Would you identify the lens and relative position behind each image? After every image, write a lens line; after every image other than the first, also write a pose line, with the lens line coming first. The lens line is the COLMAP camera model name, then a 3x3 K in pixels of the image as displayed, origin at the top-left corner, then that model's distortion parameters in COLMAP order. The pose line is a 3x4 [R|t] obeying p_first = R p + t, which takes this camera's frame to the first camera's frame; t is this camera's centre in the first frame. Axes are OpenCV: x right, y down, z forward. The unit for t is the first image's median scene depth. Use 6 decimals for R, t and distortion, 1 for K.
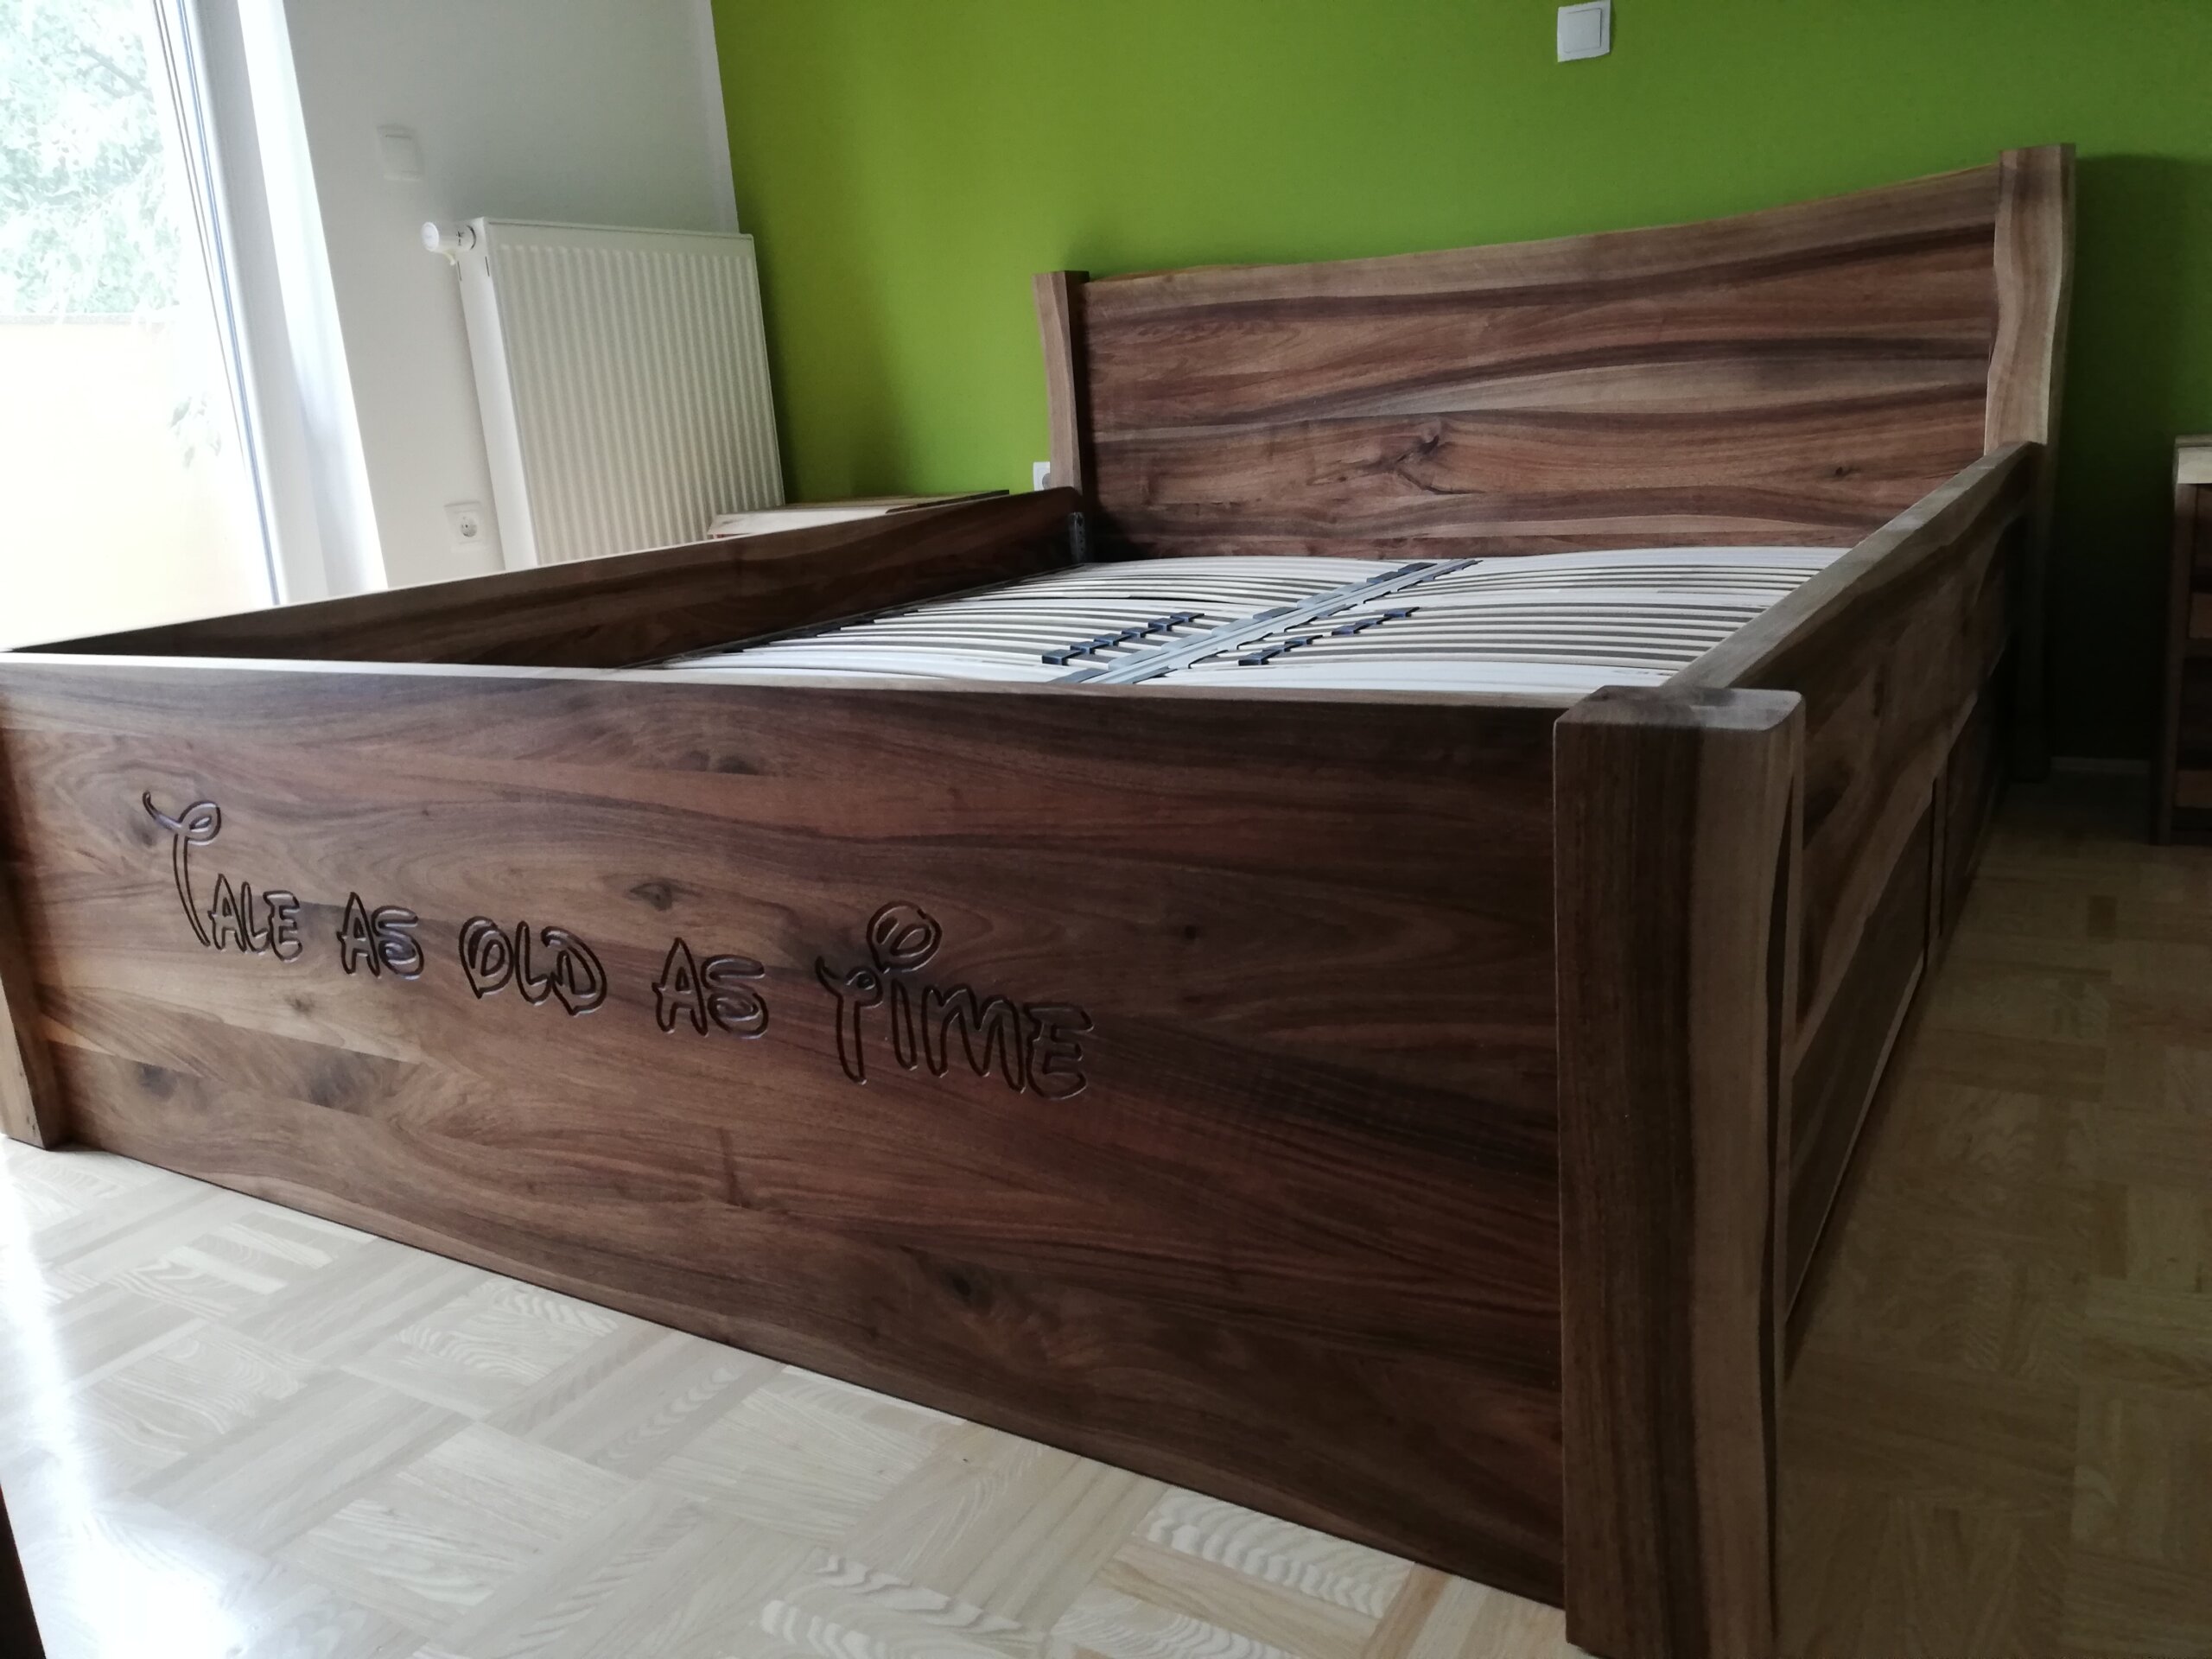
lens RADIAL K [[1677.7, 0, 1109.1], [0, 1677.7, 822.6], [0, 0, 1]] dist [0.048078, -0.068432]
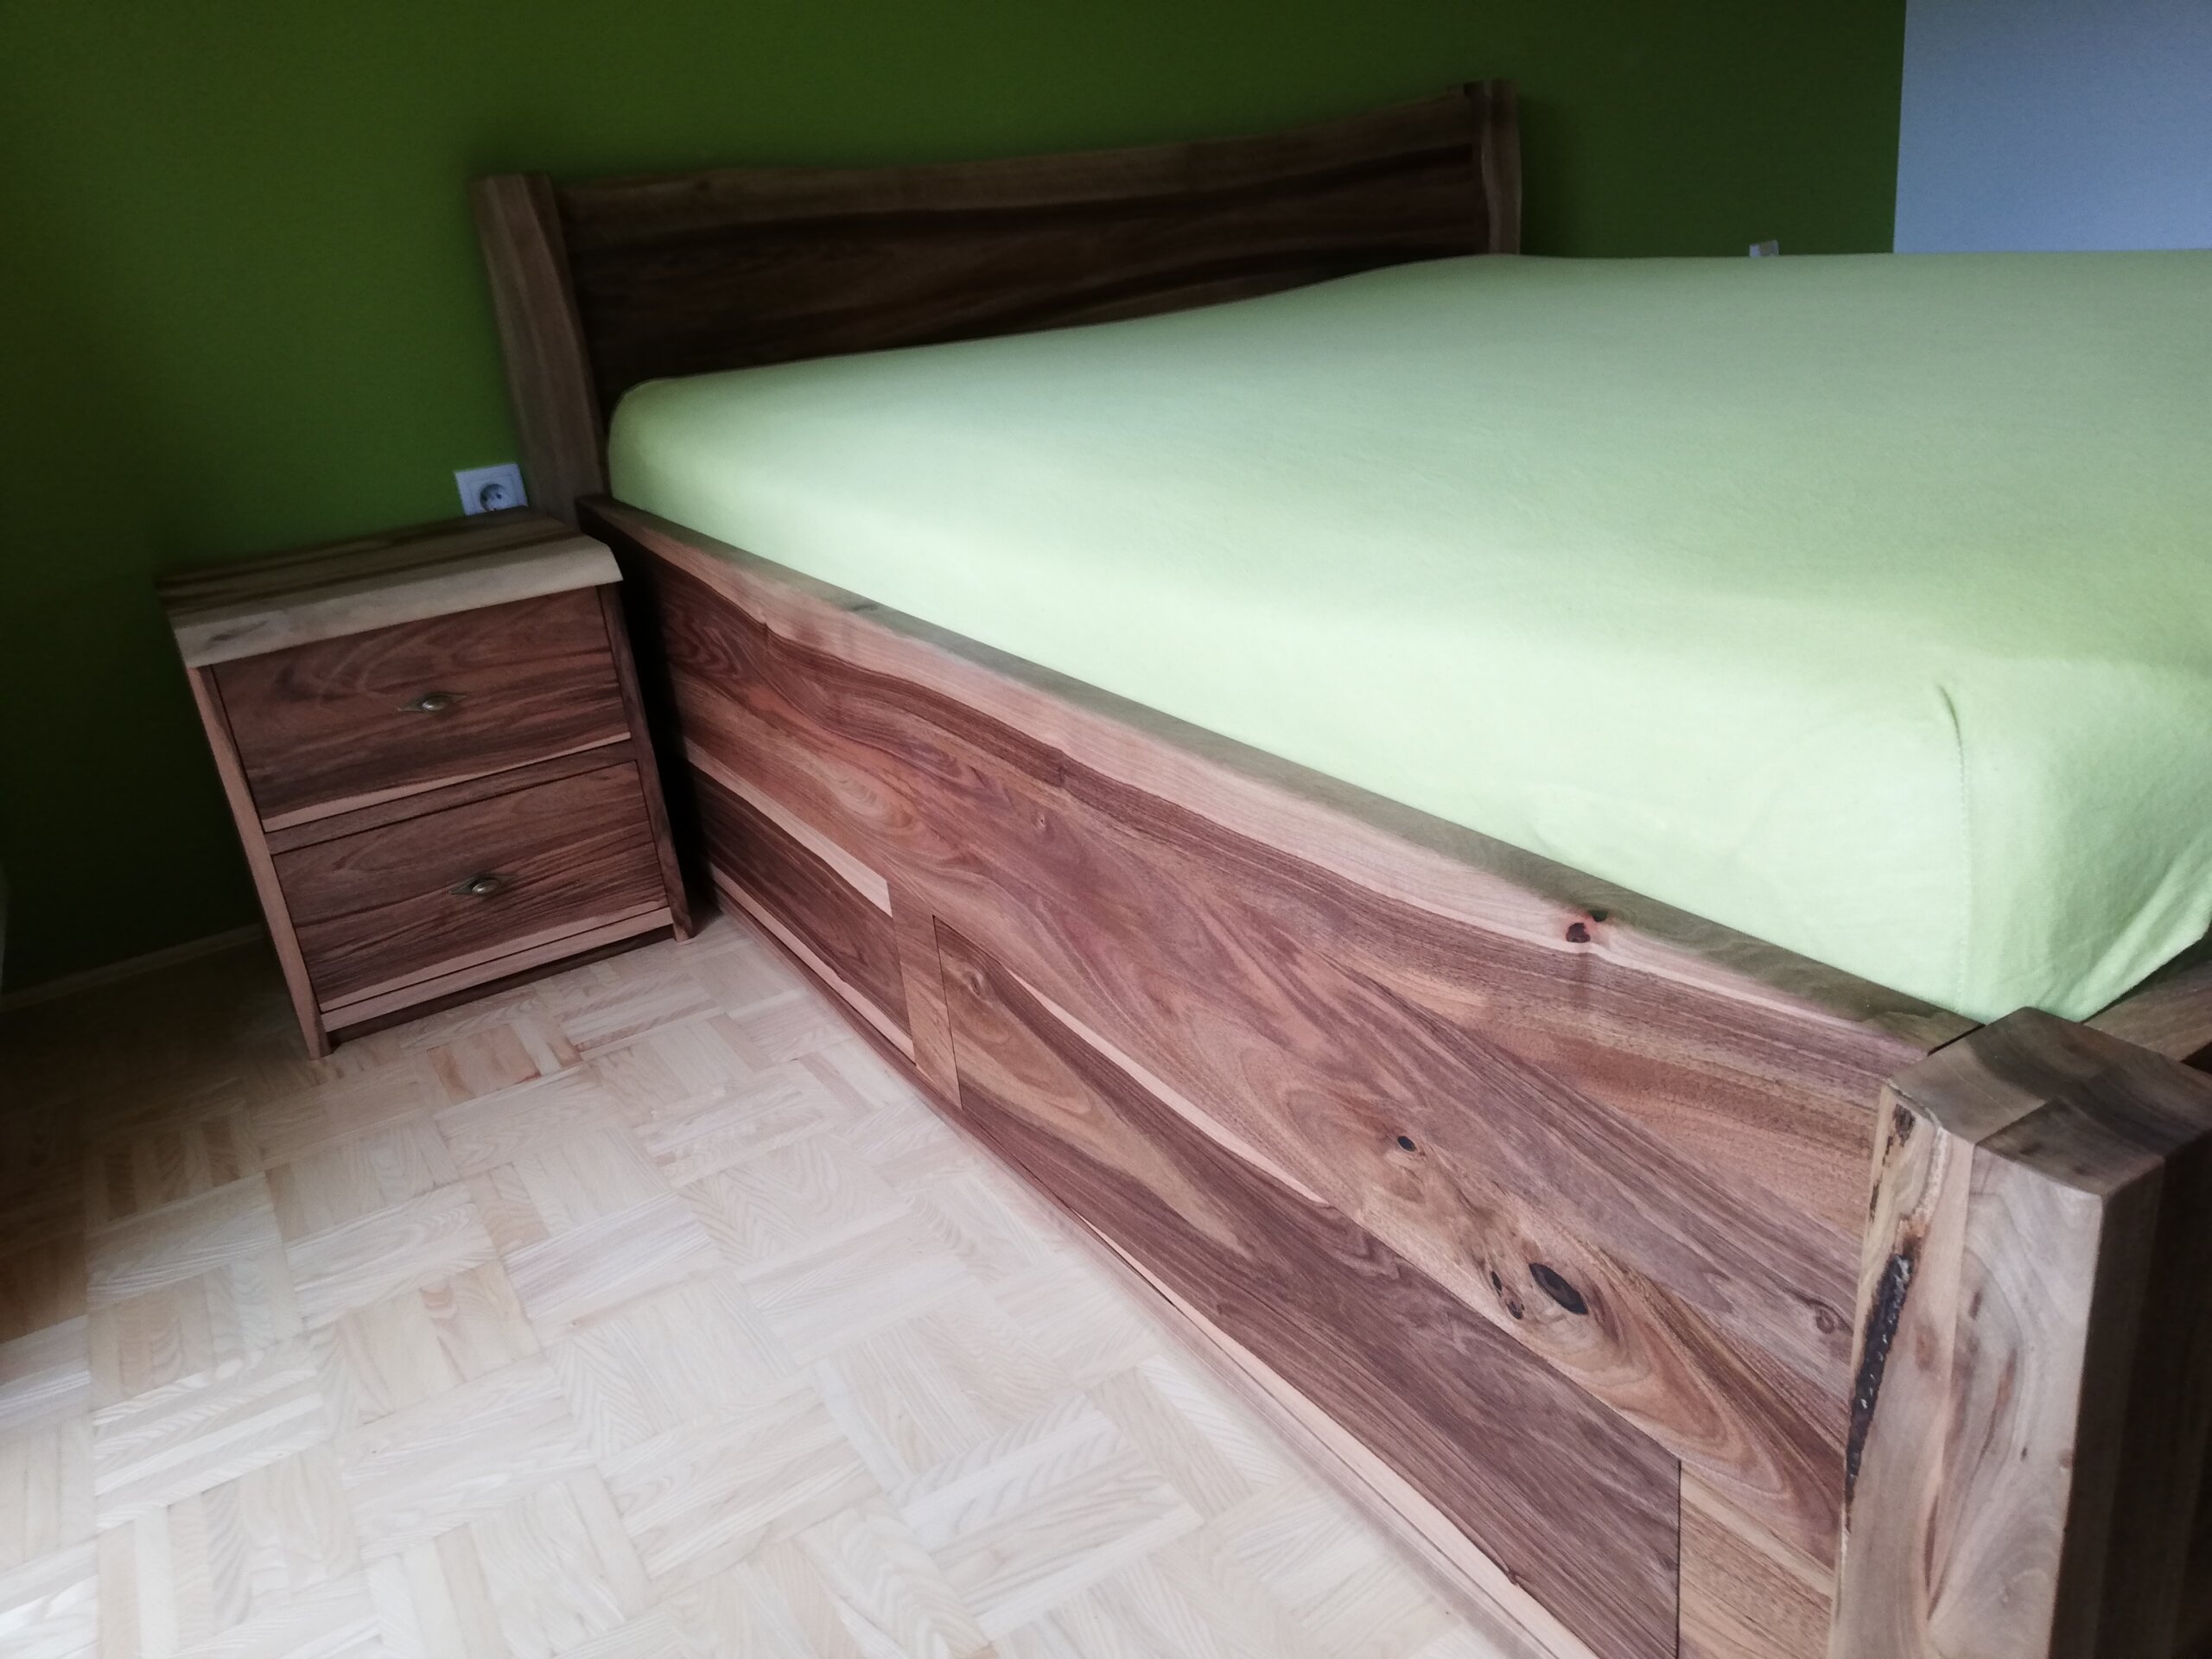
lens RADIAL K [[1677.7, 0, 1109.8], [0, 1677.7, 824.9], [0, 0, 1]] dist [0.048078, -0.068432]
pose [[0.468633, -0.293709, 0.833137, -1.350672], [0.283654, 0.943200, 0.172957, -0.335954], [-0.836614, 0.155269, 0.525327, 1.233249]]
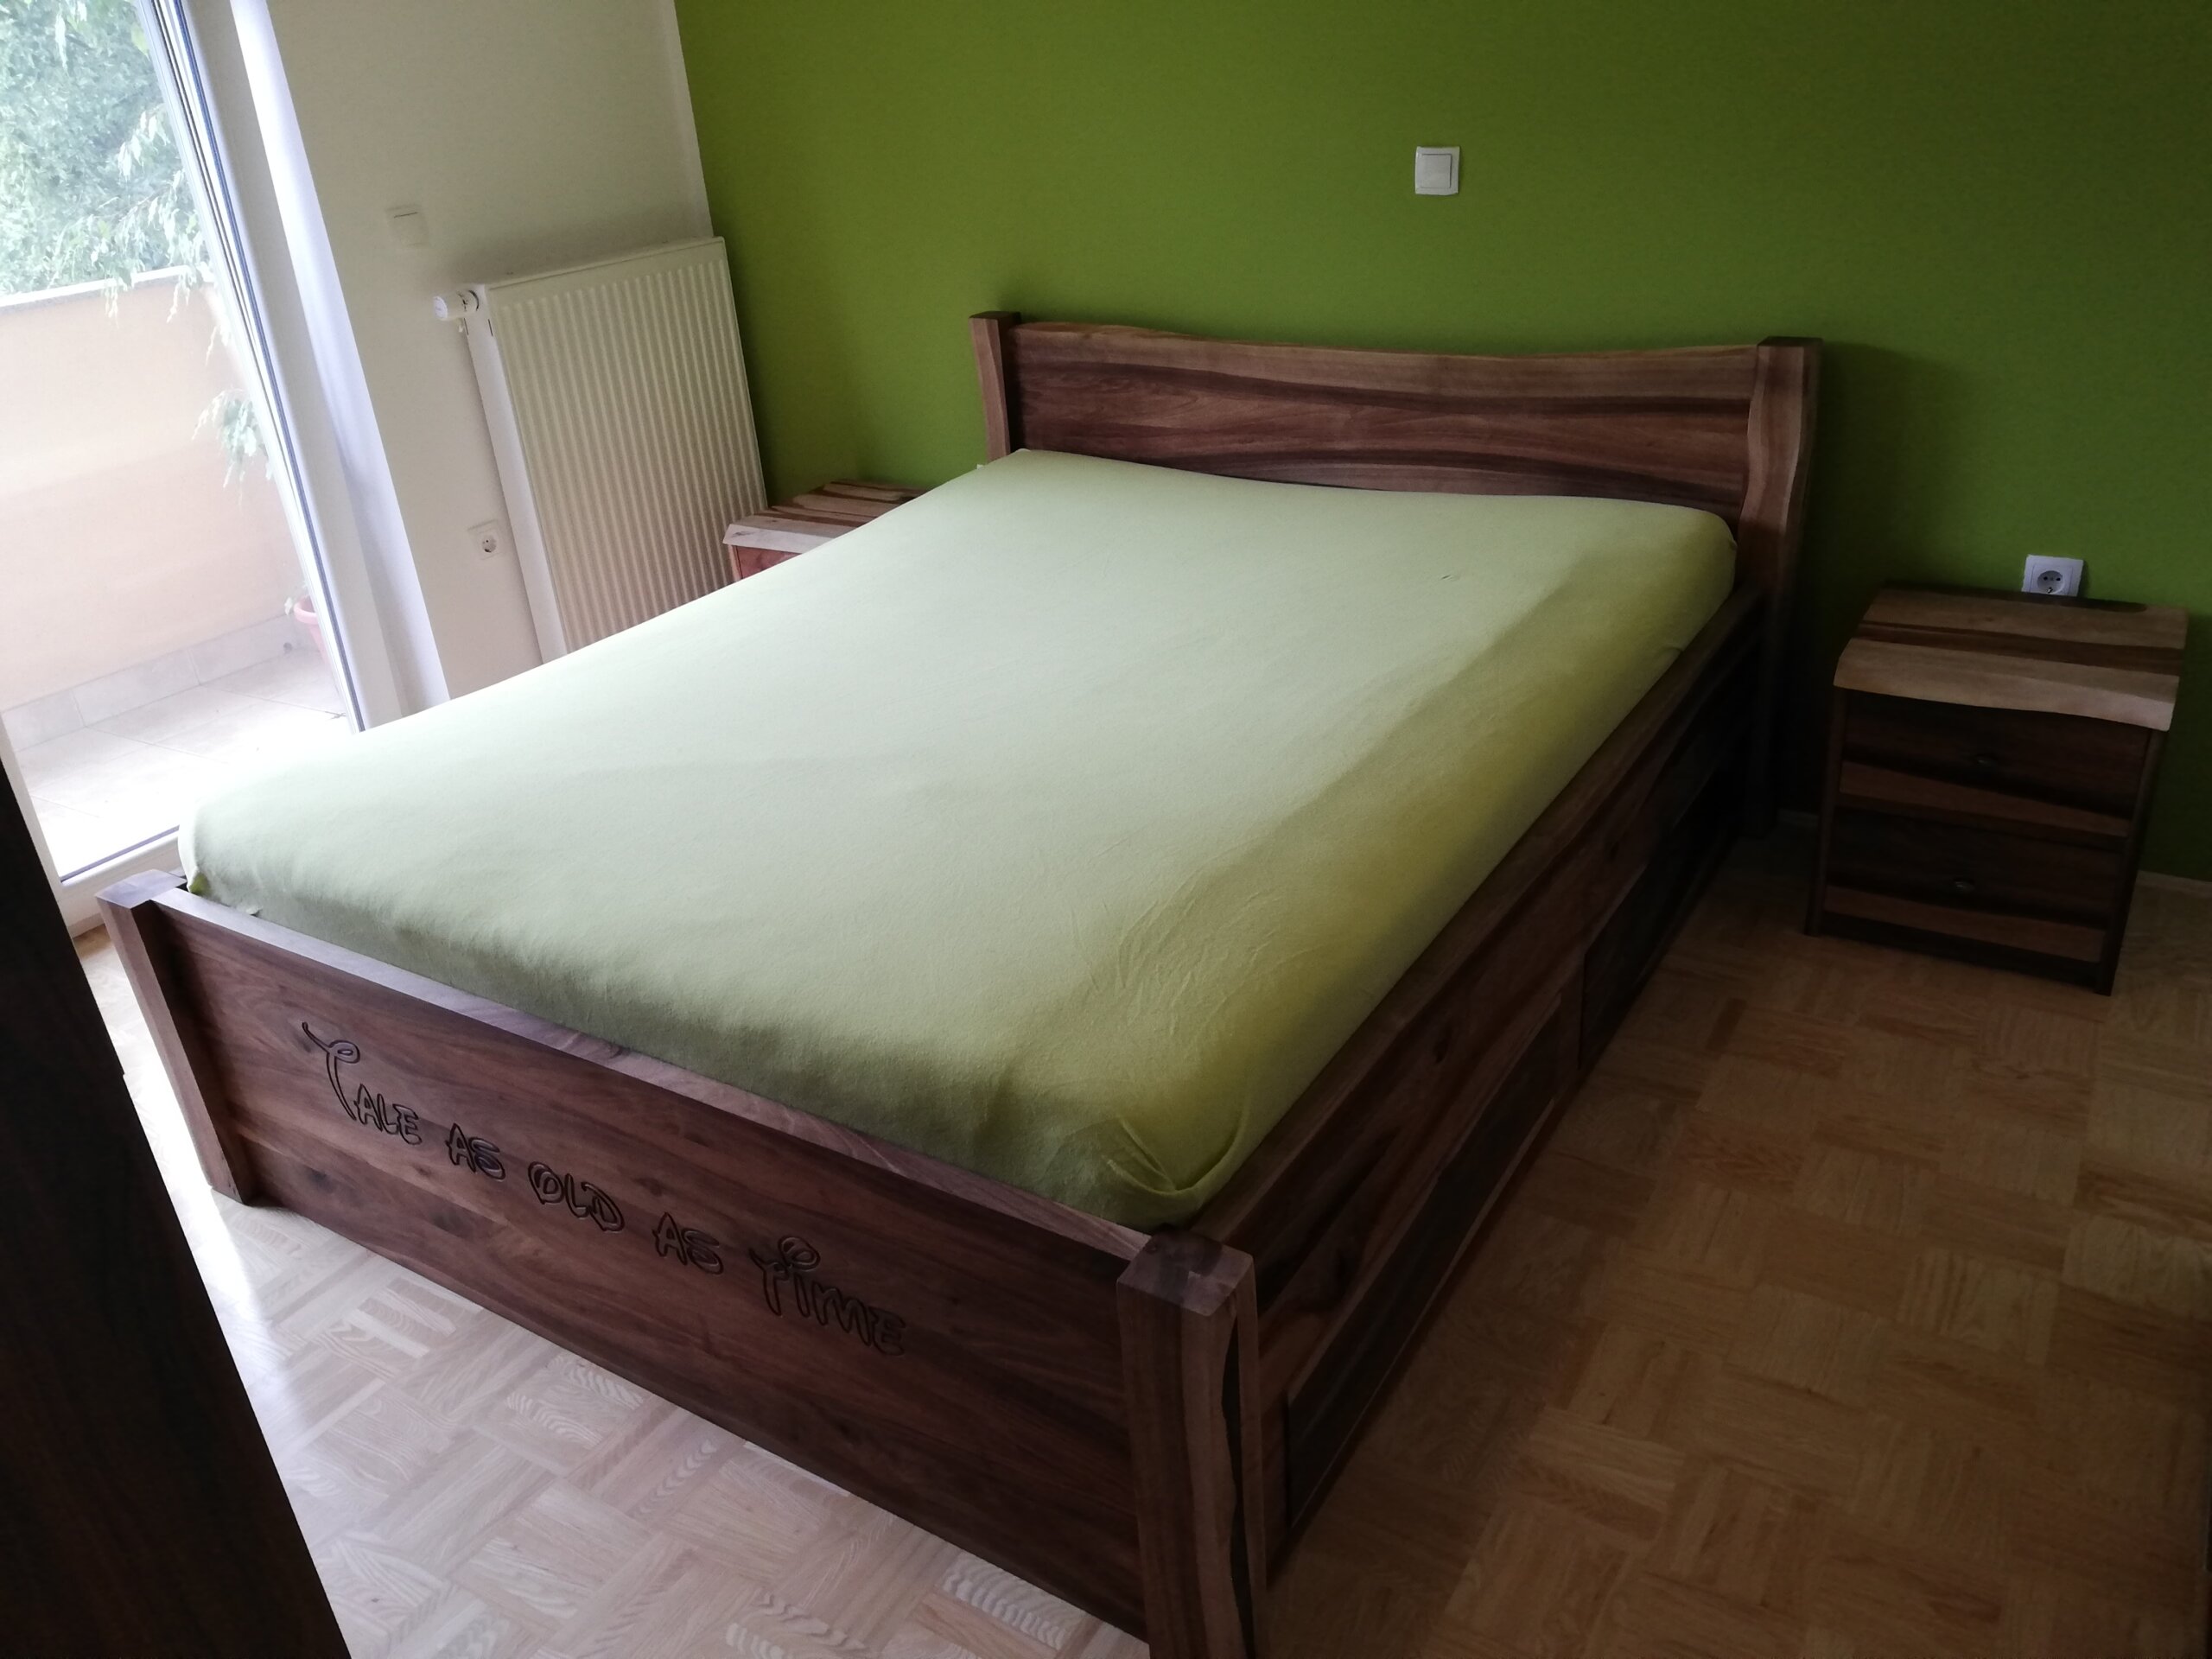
lens RADIAL K [[1677.7, 0, 1111.0], [0, 1677.7, 830.7], [0, 0, 1]] dist [0.048078, -0.068432]
pose [[0.999864, 0.011737, -0.011556, 0.163839], [-0.008984, 0.976662, 0.214593, -0.574205], [0.013805, -0.214460, 0.976635, -0.437988]]
